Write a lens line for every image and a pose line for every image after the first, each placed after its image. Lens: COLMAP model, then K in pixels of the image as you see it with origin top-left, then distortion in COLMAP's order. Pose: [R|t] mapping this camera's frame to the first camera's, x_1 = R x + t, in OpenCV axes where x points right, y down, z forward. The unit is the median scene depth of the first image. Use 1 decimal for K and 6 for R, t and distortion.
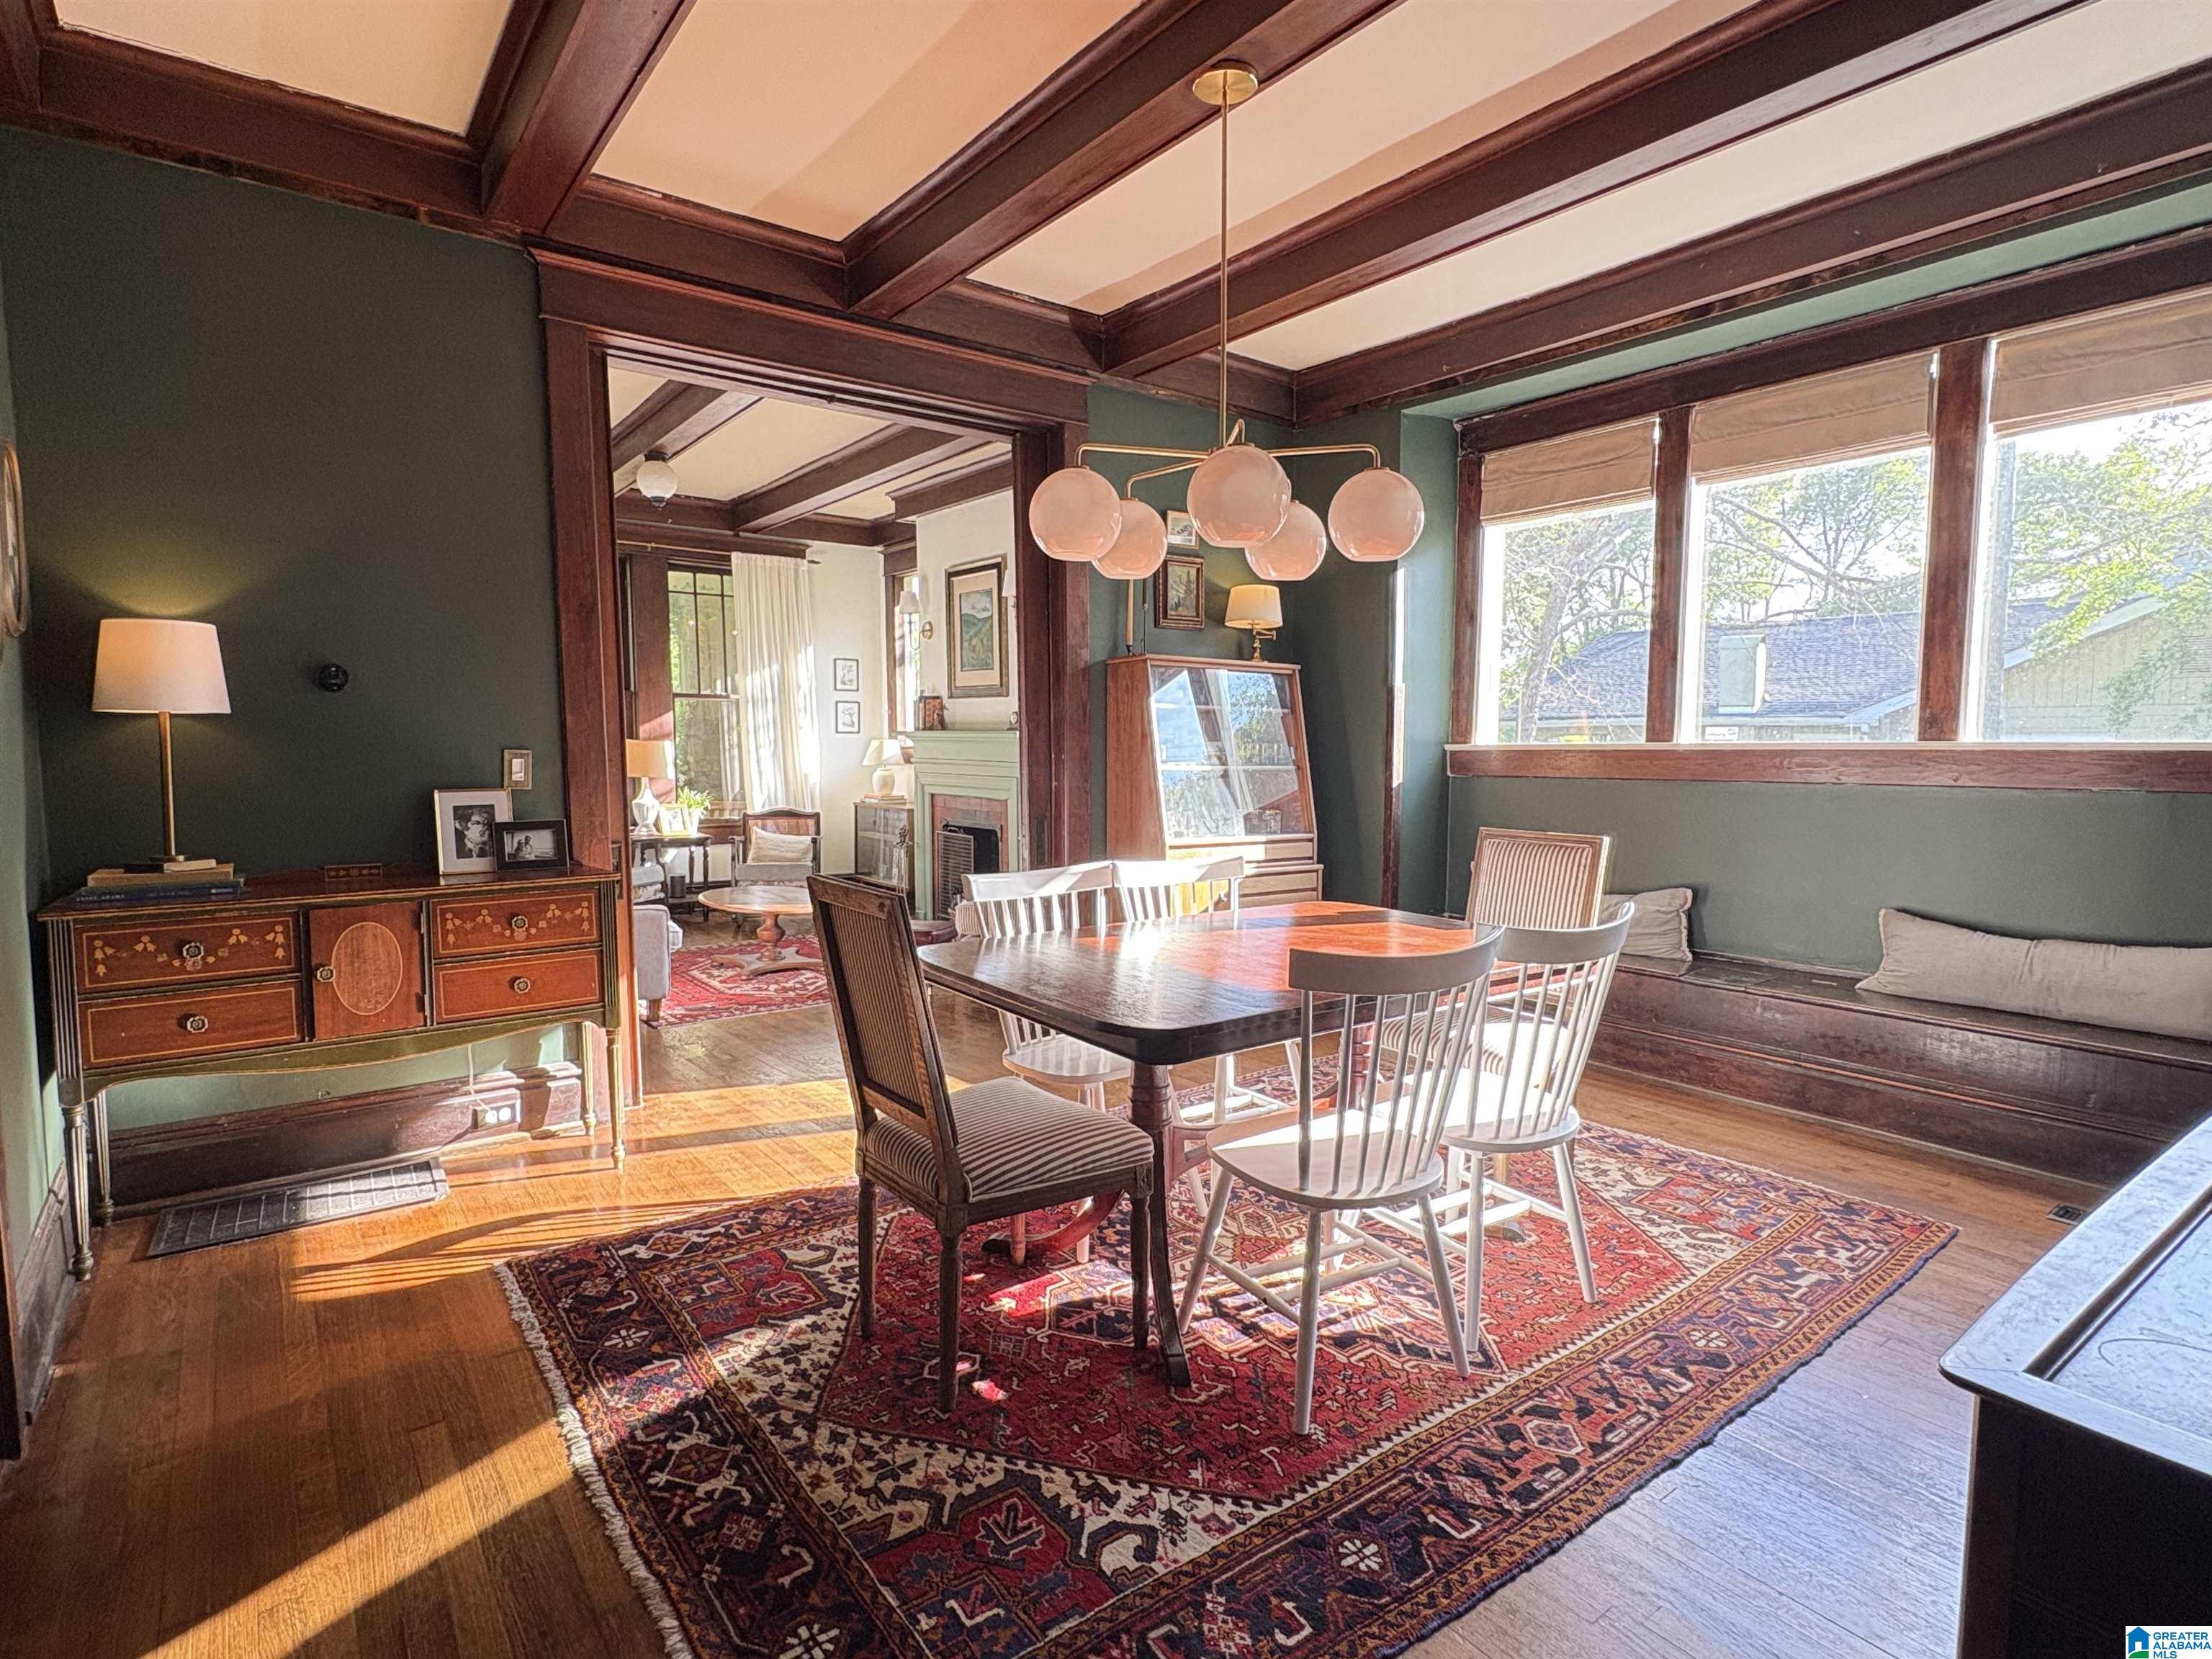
lens RADIAL K [[1149.6, 0, 1106.0], [0, 1149.6, 829.5], [0, 0, 1]] dist [0.000781, -0.000243]
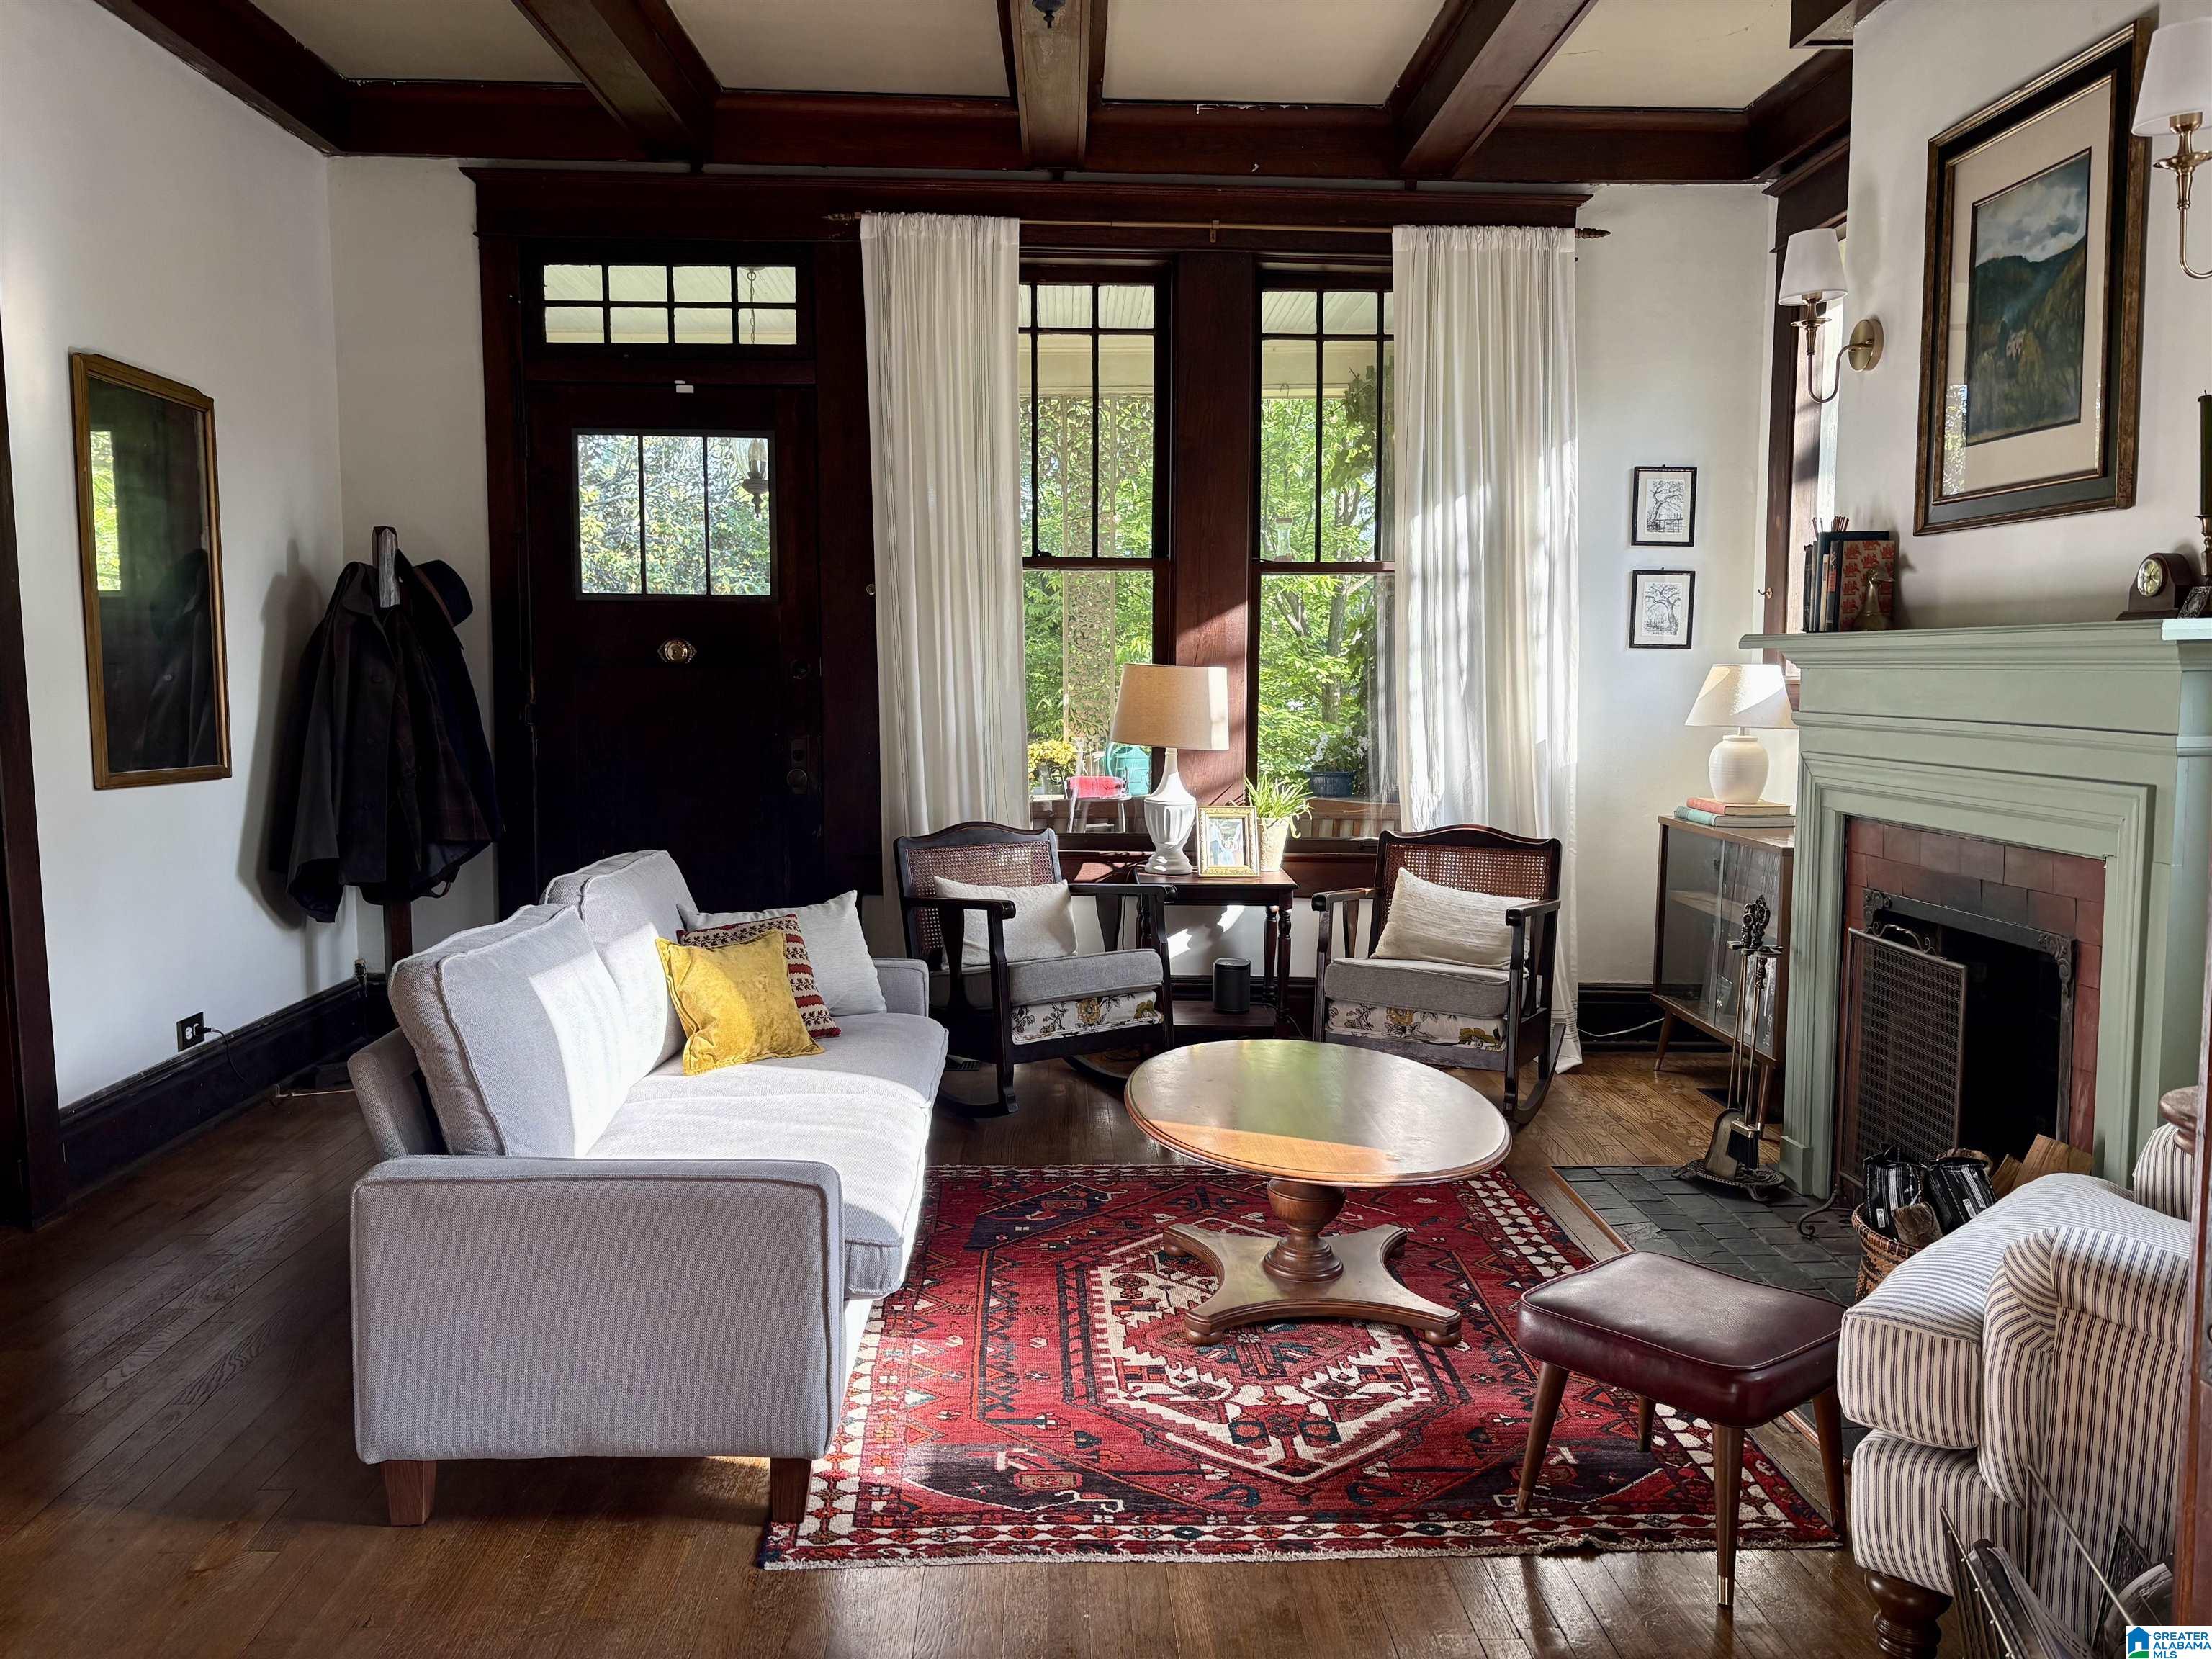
lens RADIAL K [[1691.1, 0, 1106.0], [0, 1691.1, 829.5], [0, 0, 1]] dist [0.042674, -0.008983]
pose [[0.819857, 0.052550, -0.570151, -0.038047], [-0.045714, 0.998608, 0.026305, -0.027599], [0.570740, 0.004498, 0.821118, 0.415762]]
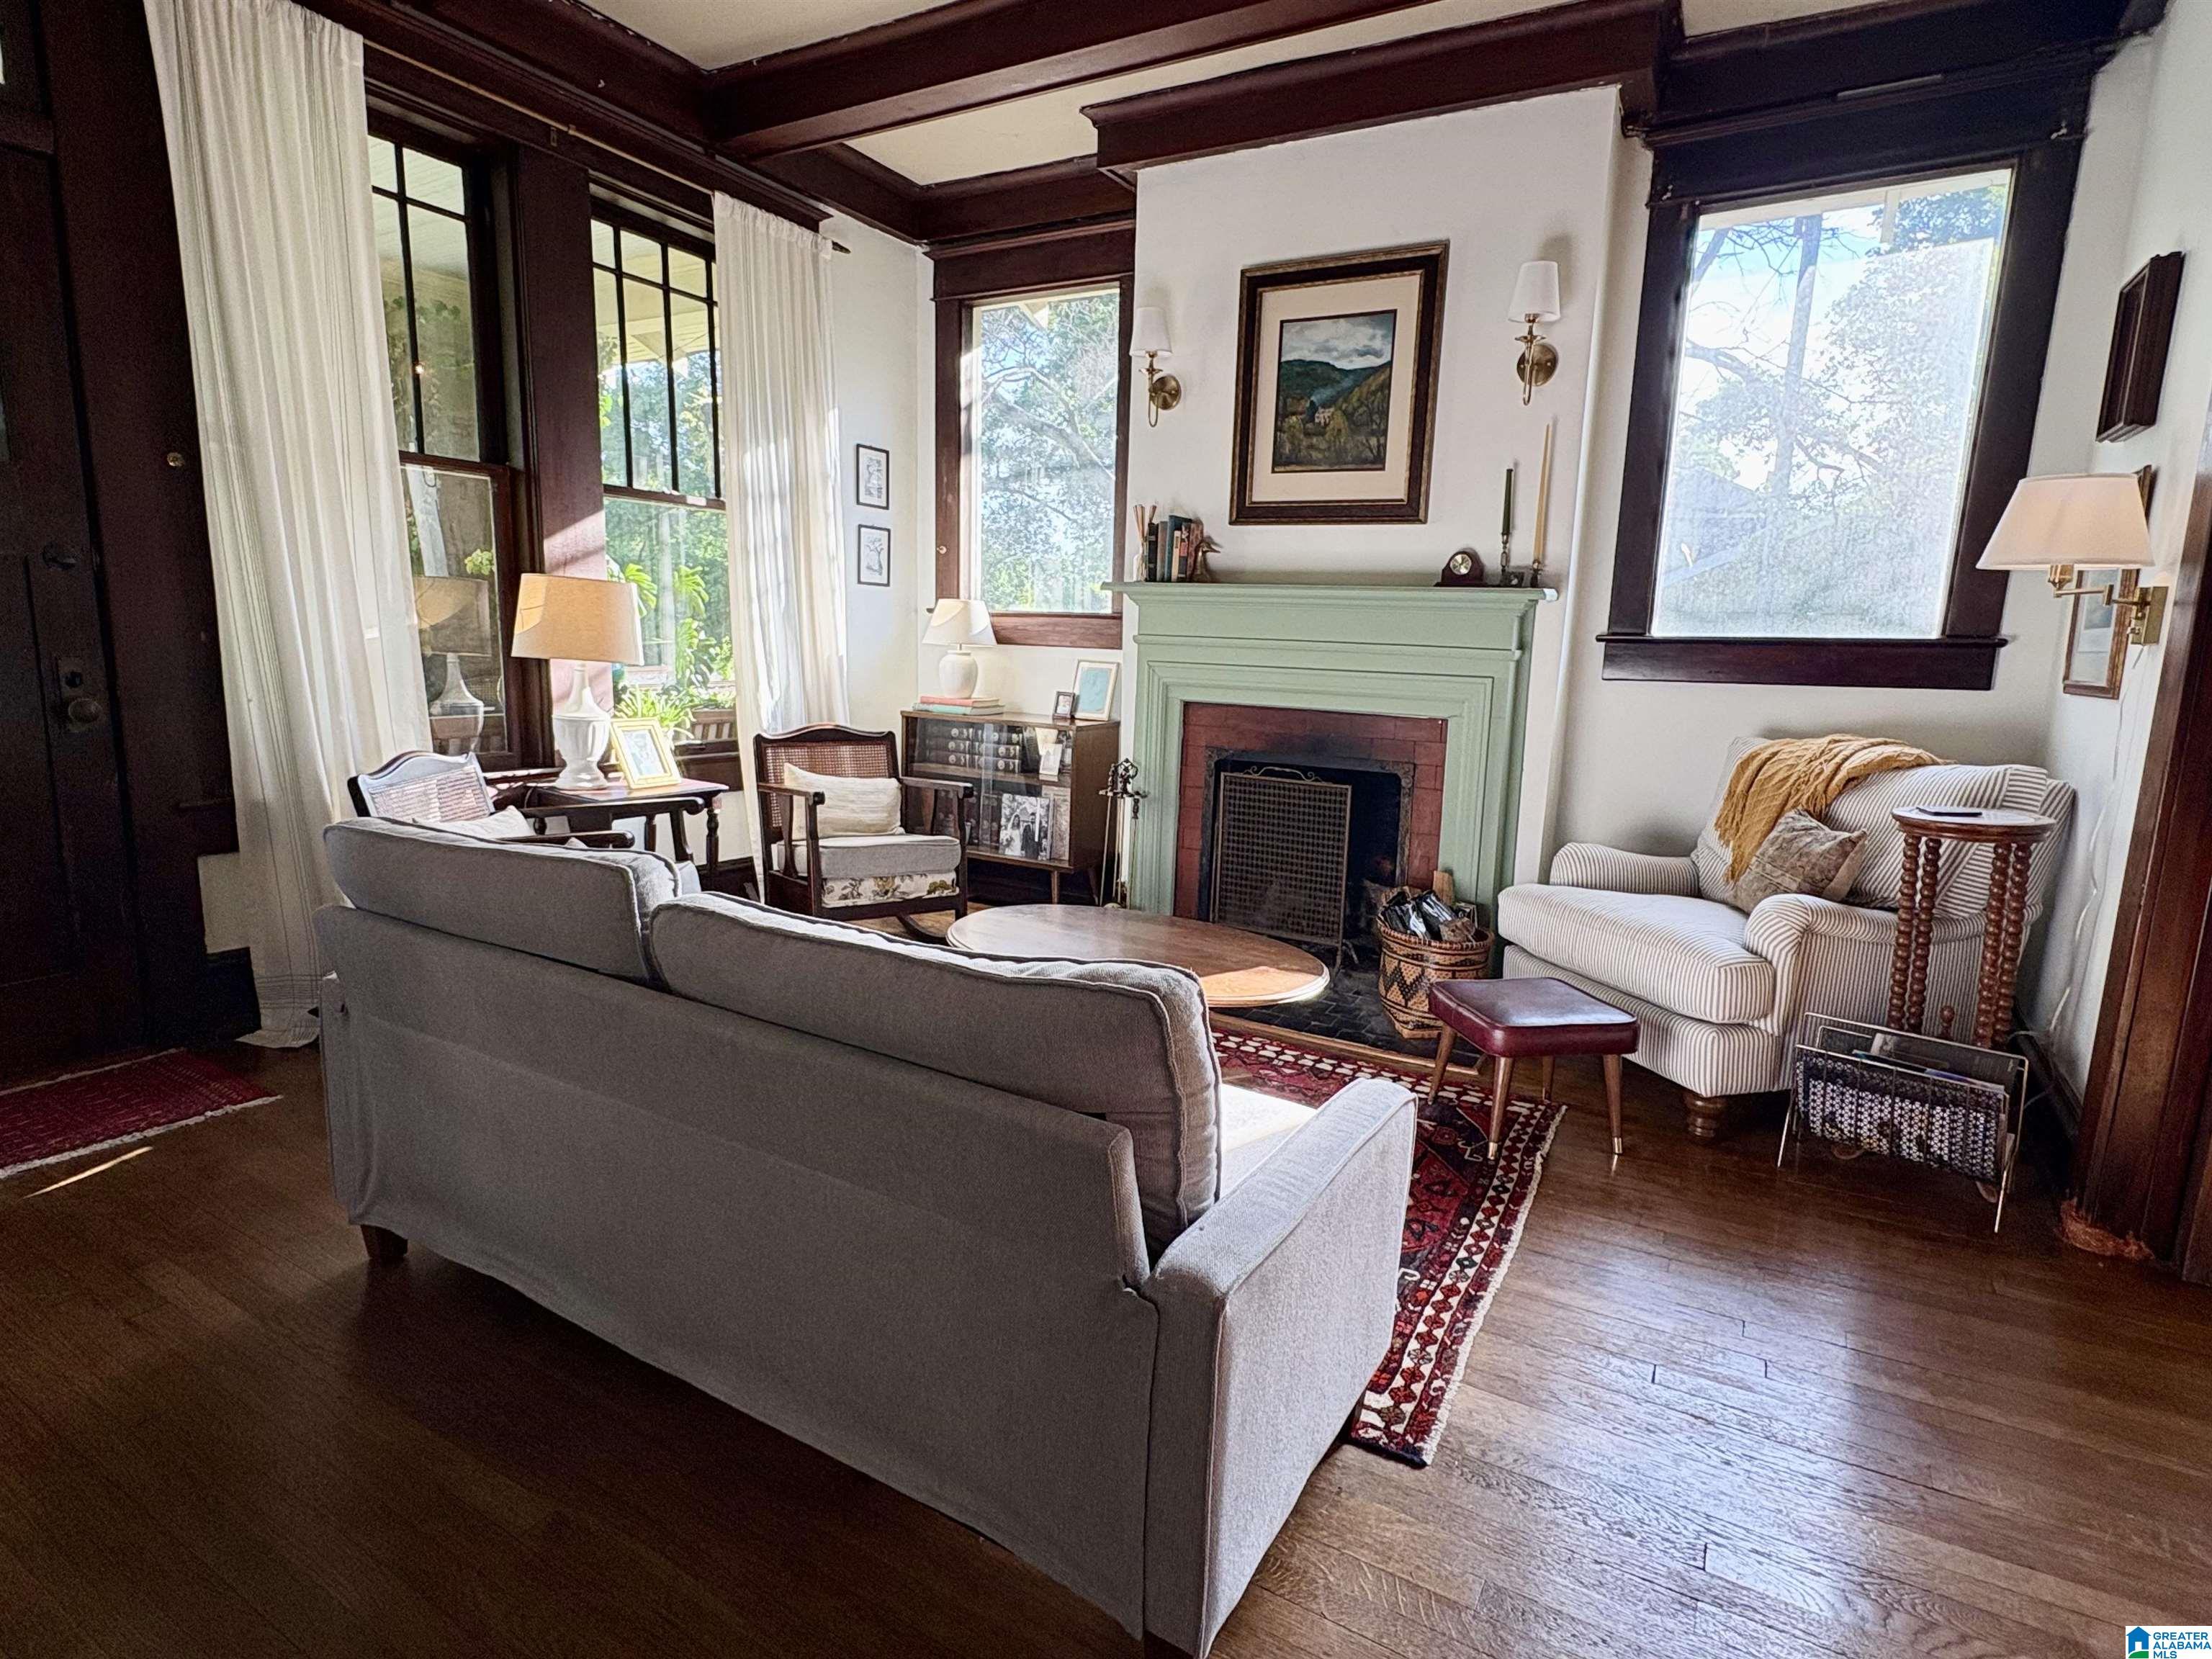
lens RADIAL K [[1164.9, 0, 1106.0], [0, 1164.9, 829.5], [0, 0, 1]] dist [-0.001139, -0.001410]
pose [[0.919896, -0.041616, 0.389948, -0.375090], [0.002872, 0.995042, 0.099417, -0.023598], [-0.392152, -0.090333, 0.915454, 0.466364]]
